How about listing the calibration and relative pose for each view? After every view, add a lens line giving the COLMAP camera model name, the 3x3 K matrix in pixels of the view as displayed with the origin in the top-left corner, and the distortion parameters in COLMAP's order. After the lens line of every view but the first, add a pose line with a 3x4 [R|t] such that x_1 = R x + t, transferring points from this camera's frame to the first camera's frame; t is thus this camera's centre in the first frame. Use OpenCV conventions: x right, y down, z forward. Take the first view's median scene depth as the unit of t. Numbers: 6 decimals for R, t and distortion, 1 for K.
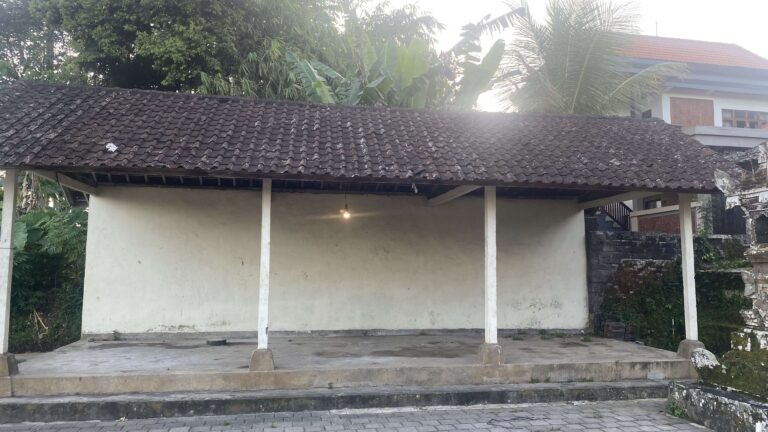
lens RADIAL K [[600.9, 0, 385.1], [0, 600.9, 215.1], [0, 0, 1]] dist [0.003264, -0.008789]
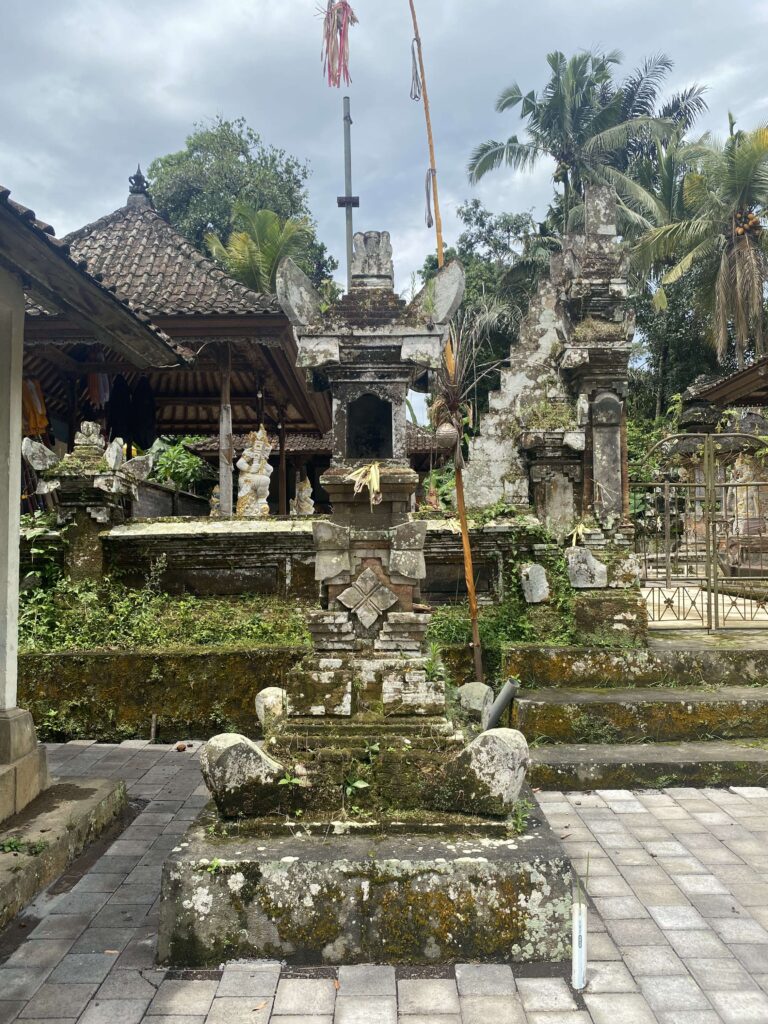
lens RADIAL K [[772.1, 0, 382.7], [0, 772.1, 494.4], [0, 0, 1]] dist [0.007758, -0.017346]
pose [[0.179645, 0.052619, 0.982323, 0.083126], [-0.078296, 0.996165, -0.039042, 0.095324], [-0.980611, -0.069898, 0.183076, 0.891059]]
